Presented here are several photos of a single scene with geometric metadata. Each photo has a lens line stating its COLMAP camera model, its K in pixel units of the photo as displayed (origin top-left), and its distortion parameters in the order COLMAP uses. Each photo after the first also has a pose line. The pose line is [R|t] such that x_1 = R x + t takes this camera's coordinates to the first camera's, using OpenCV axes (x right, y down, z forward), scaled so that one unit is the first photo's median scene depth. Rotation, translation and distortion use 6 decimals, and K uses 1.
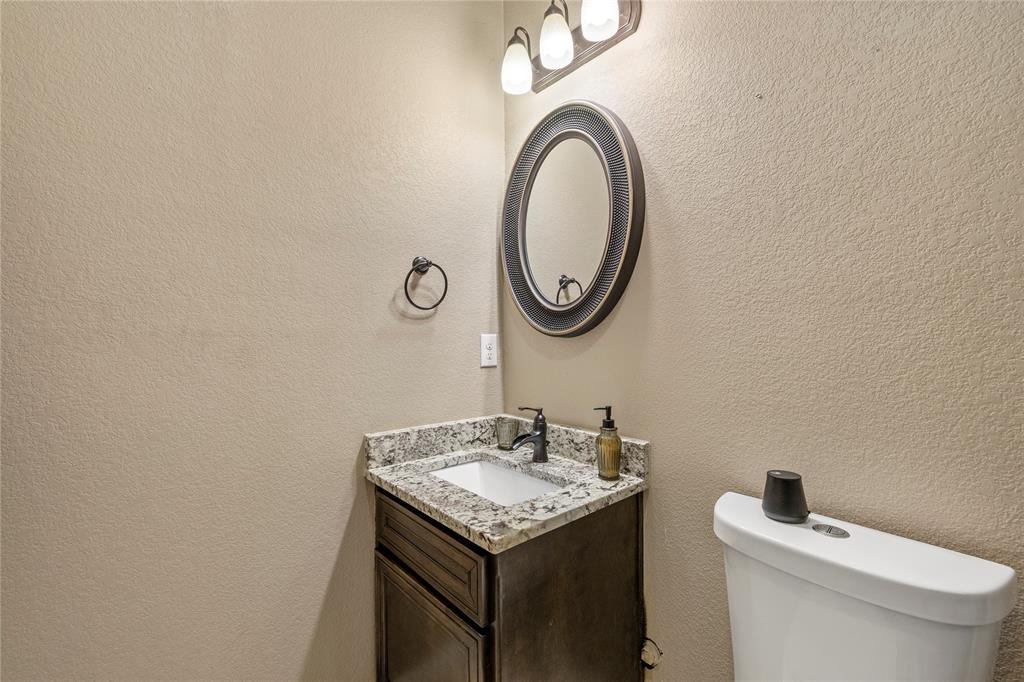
lens RADIAL K [[434.1, 0, 515.1], [0, 434.1, 337.2], [0, 0, 1]] dist [0.002011, -0.000843]
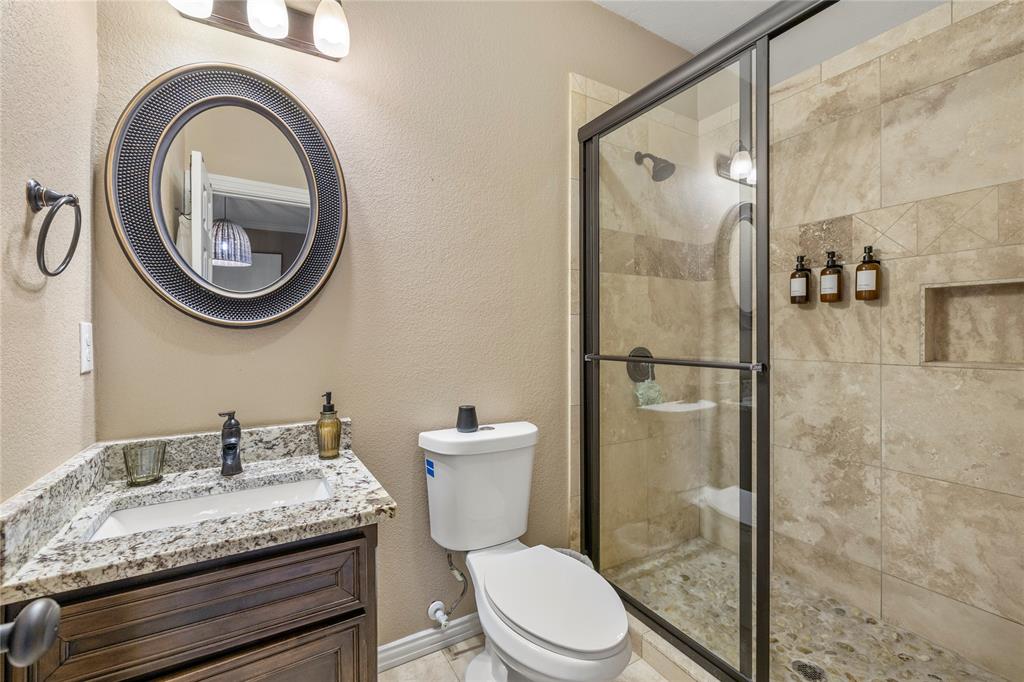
lens RADIAL K [[434.1, 0, 512.0], [0, 434.1, 333.3], [0, 0, 1]] dist [0.002011, -0.000843]
pose [[0.181111, 0.004969, 0.983450, -0.804229], [0.000226, 0.999987, -0.005094, 0.017909], [-0.983463, 0.001145, 0.181107, 0.362179]]
